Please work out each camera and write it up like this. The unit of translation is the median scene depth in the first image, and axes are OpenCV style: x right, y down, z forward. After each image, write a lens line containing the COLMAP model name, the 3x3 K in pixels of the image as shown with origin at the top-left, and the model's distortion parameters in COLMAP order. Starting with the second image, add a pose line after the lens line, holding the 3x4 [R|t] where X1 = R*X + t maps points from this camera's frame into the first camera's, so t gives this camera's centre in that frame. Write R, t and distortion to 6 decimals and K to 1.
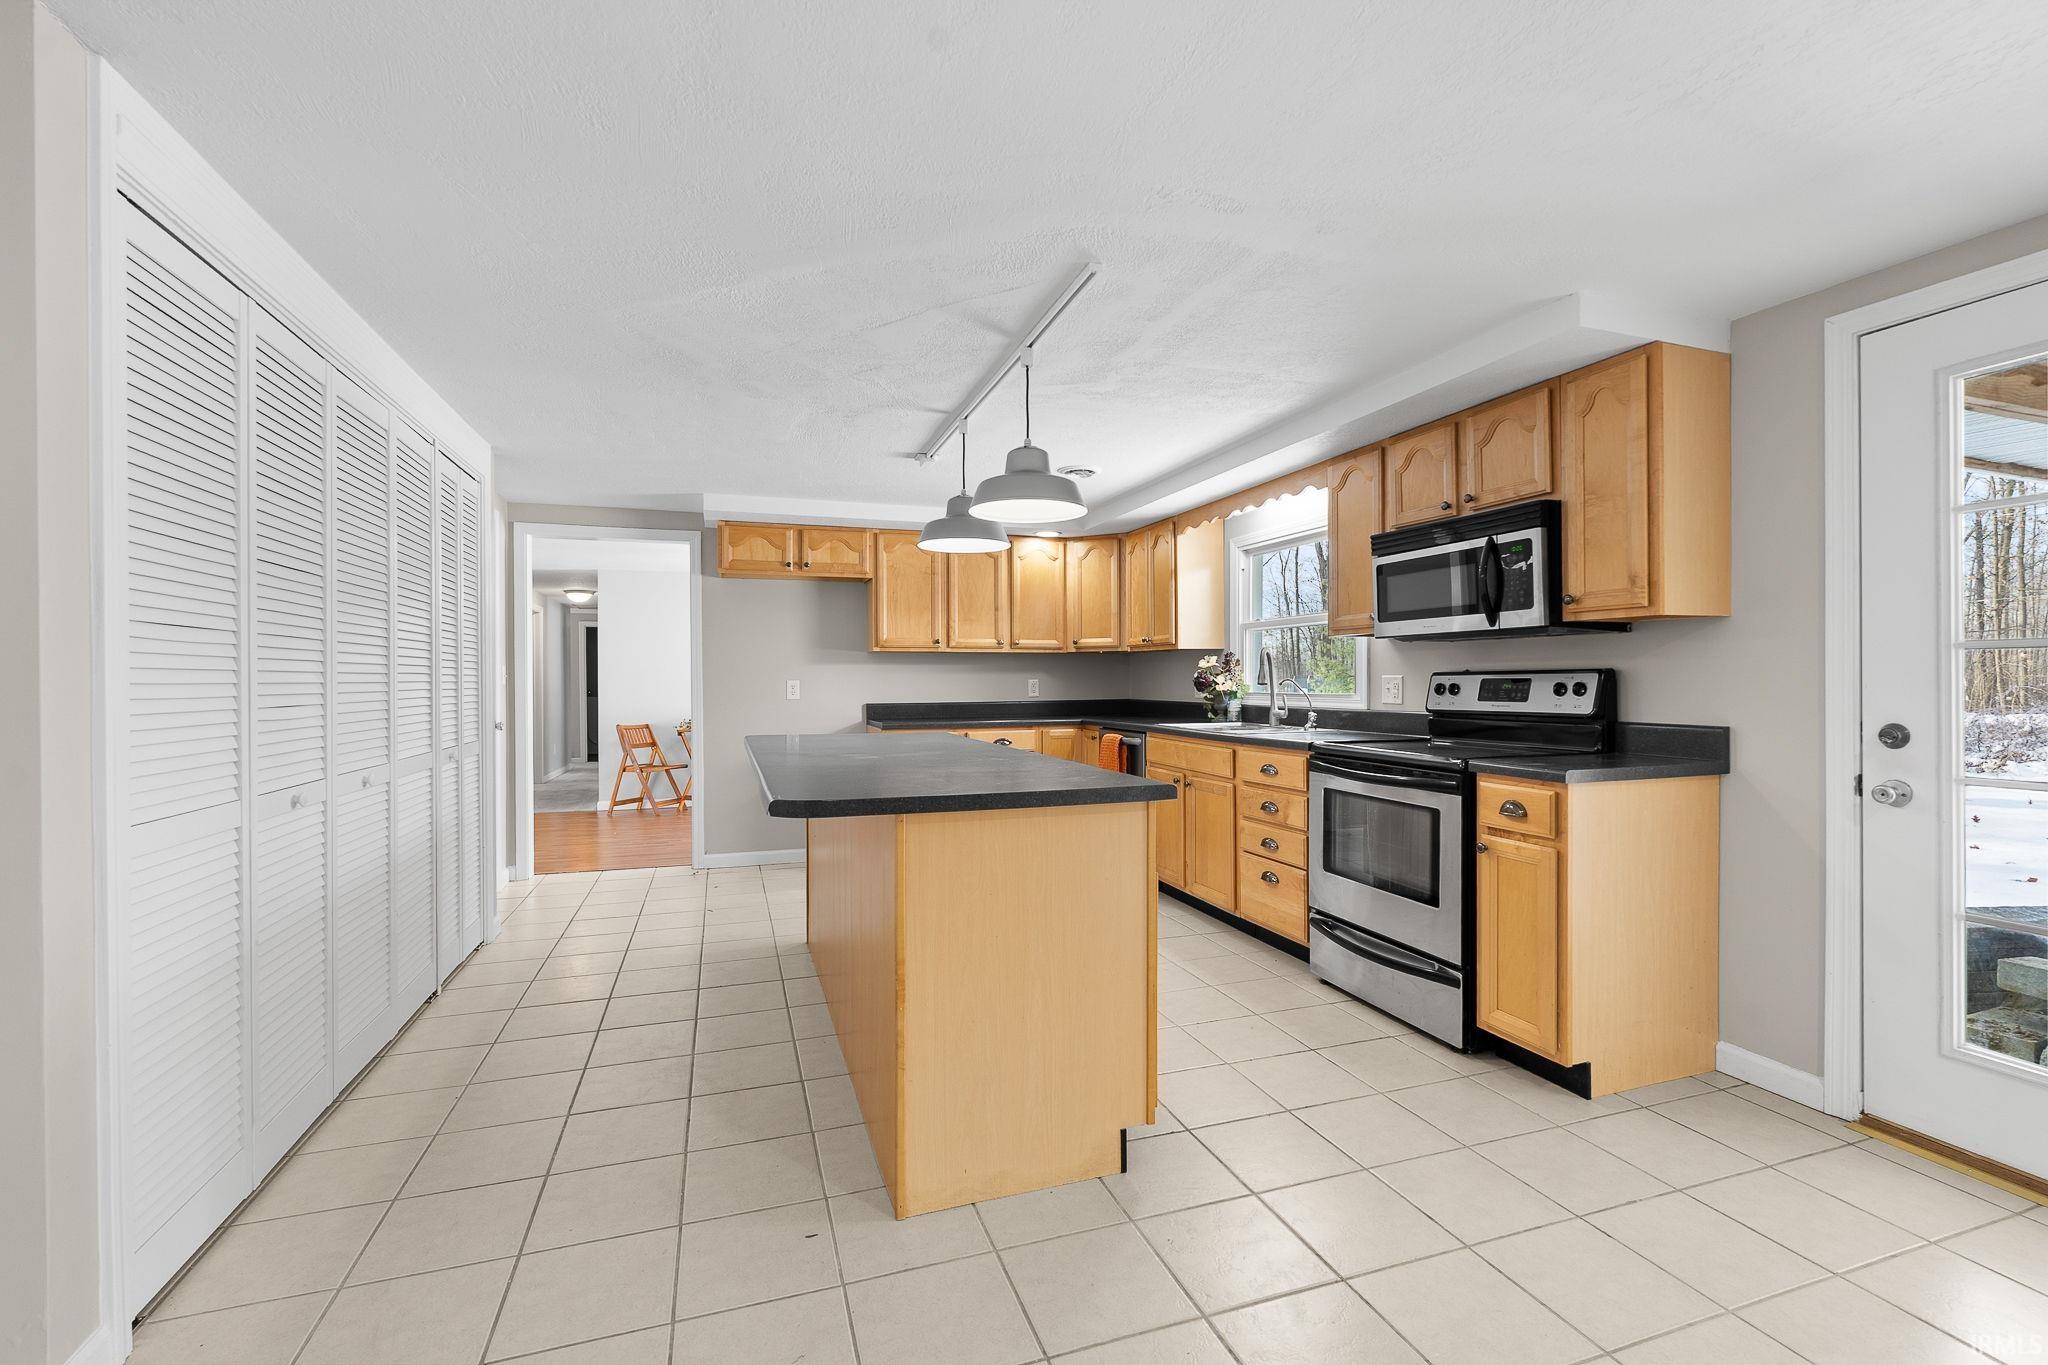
lens RADIAL K [[896.7, 0, 1024.0], [0, 896.7, 682.5], [0, 0, 1]] dist [-0.002646, 0.000171]
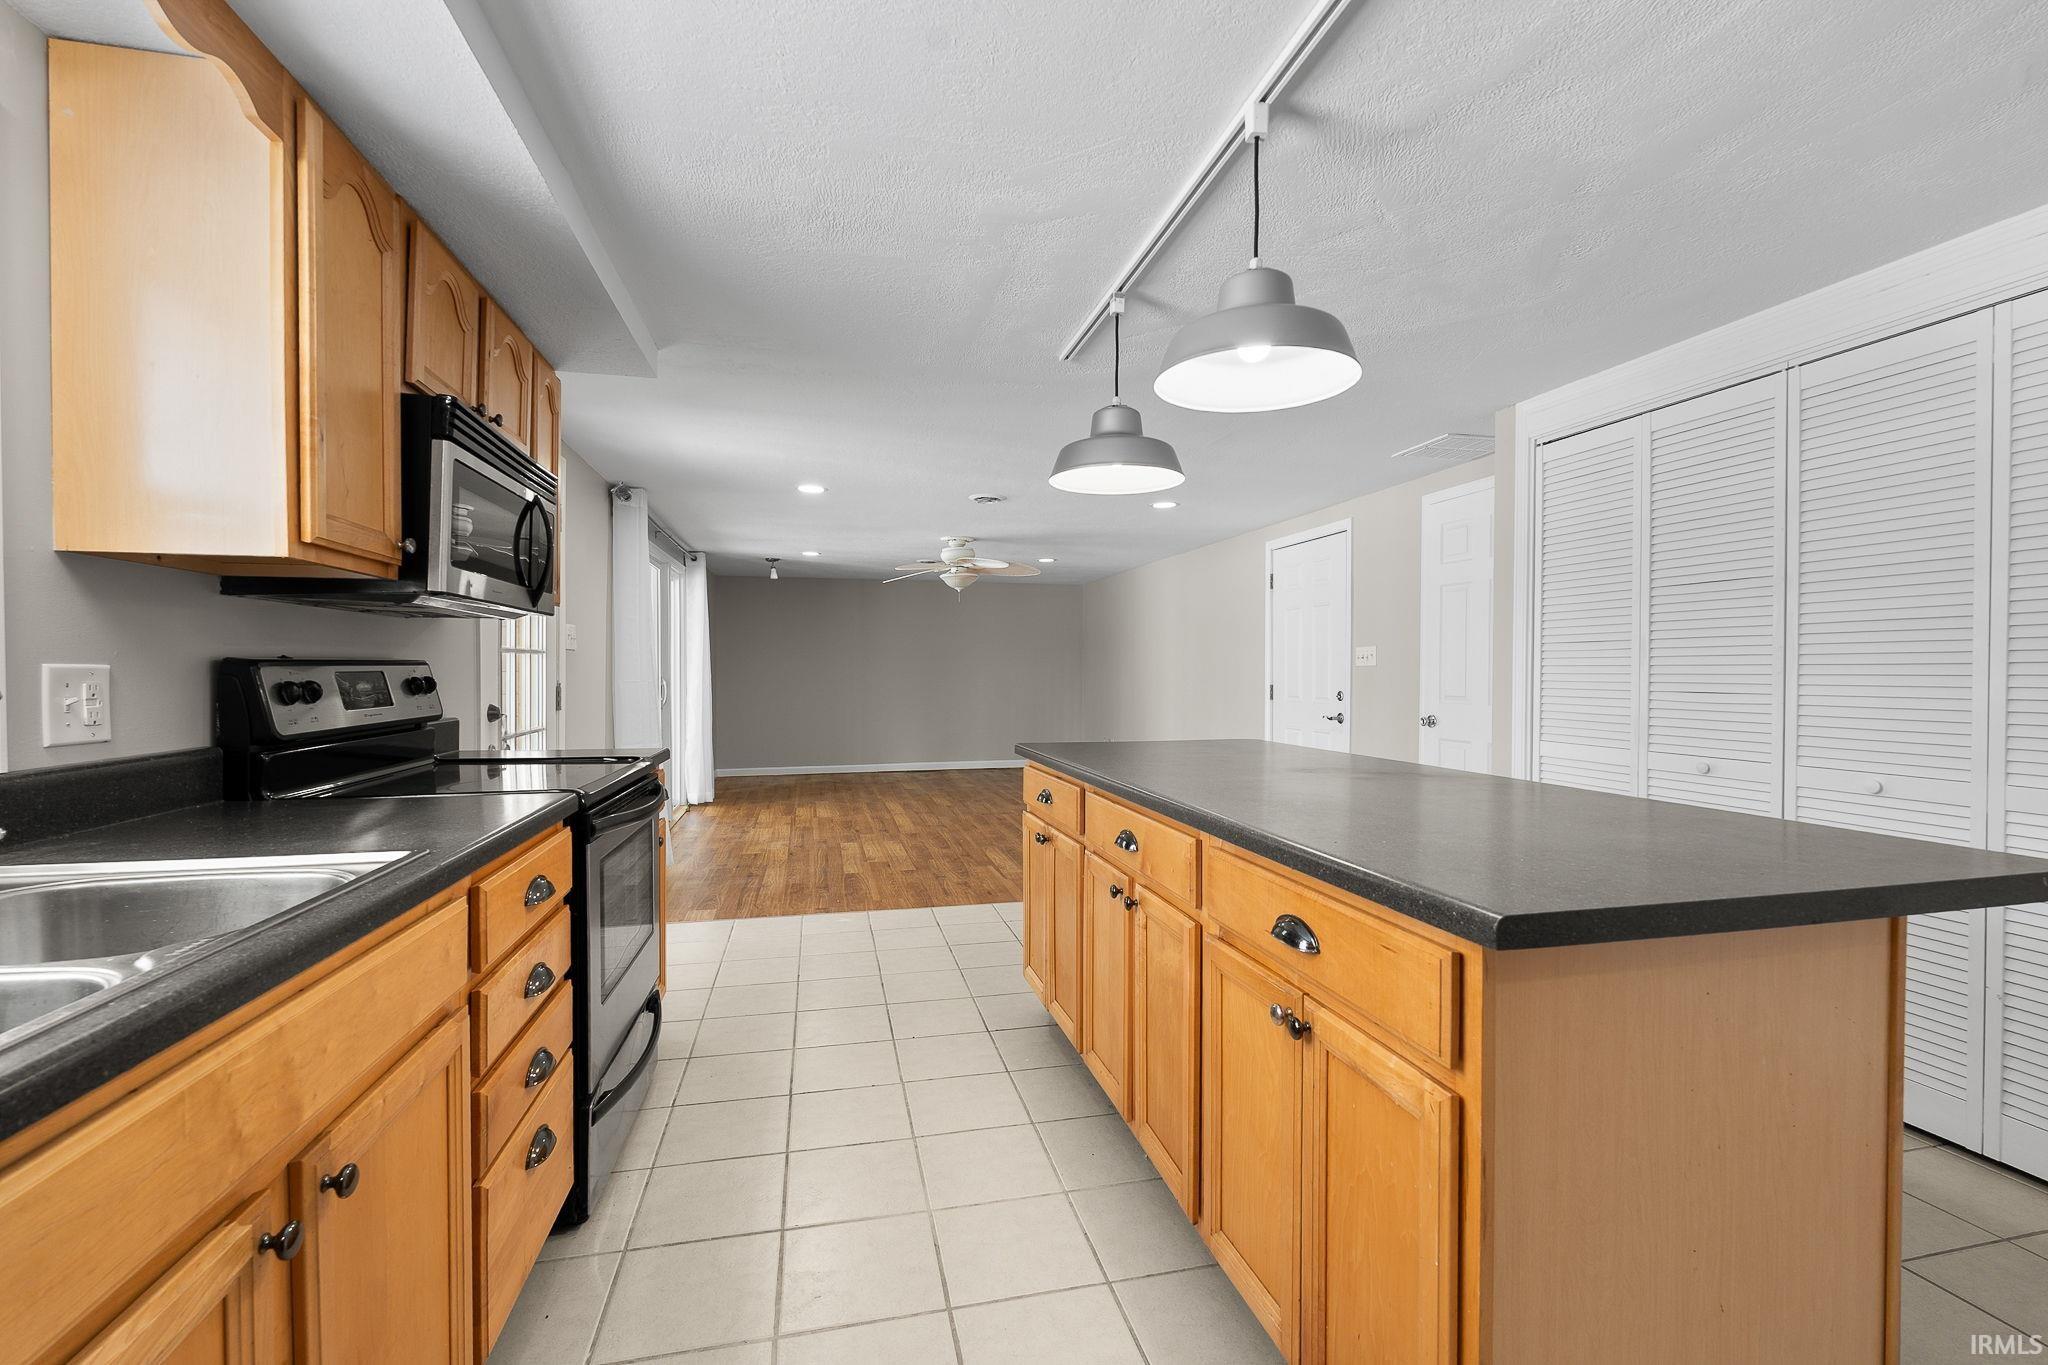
lens RADIAL K [[889.2, 0, 1026.6], [0, 889.2, 678.5], [0, 0, 1]] dist [-0.005159, -0.000062]
pose [[-0.995321, 0.001200, 0.096620, 0.003608], [0.002397, 0.999922, 0.012264, -0.004034], [-0.096598, 0.012438, -0.995246, 0.973071]]
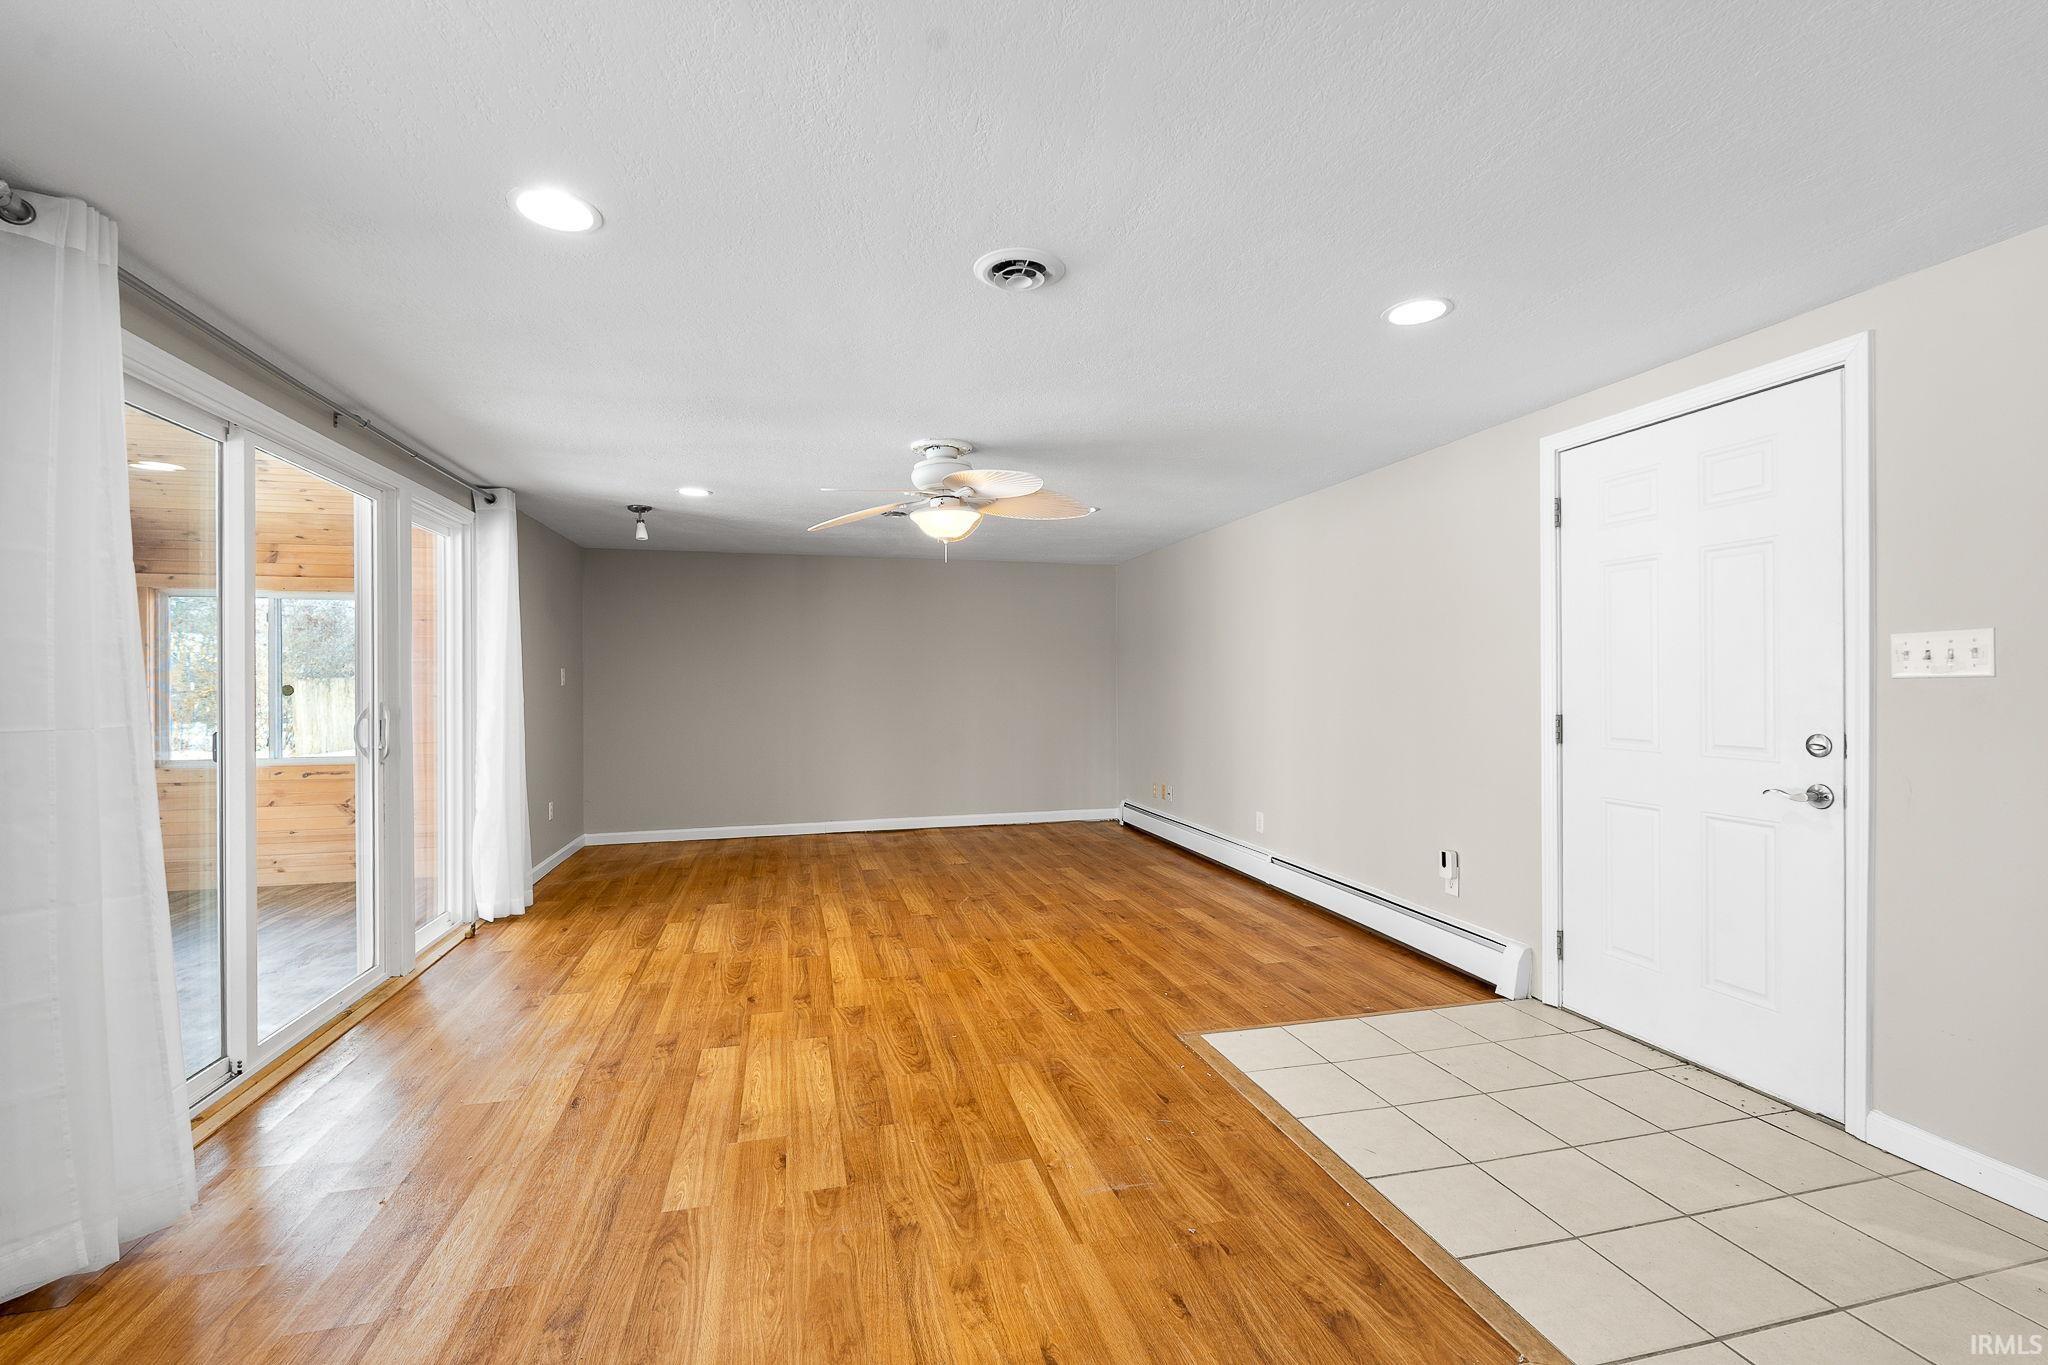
lens RADIAL K [[896.7, 0, 1024.0], [0, 896.7, 682.5], [0, 0, 1]] dist [-0.002646, 0.000171]
pose [[-0.996973, 0.007087, 0.077419, 0.109927], [0.007400, 0.999966, 0.003759, -0.007386], [-0.077390, 0.004321, -0.996992, 0.396491]]
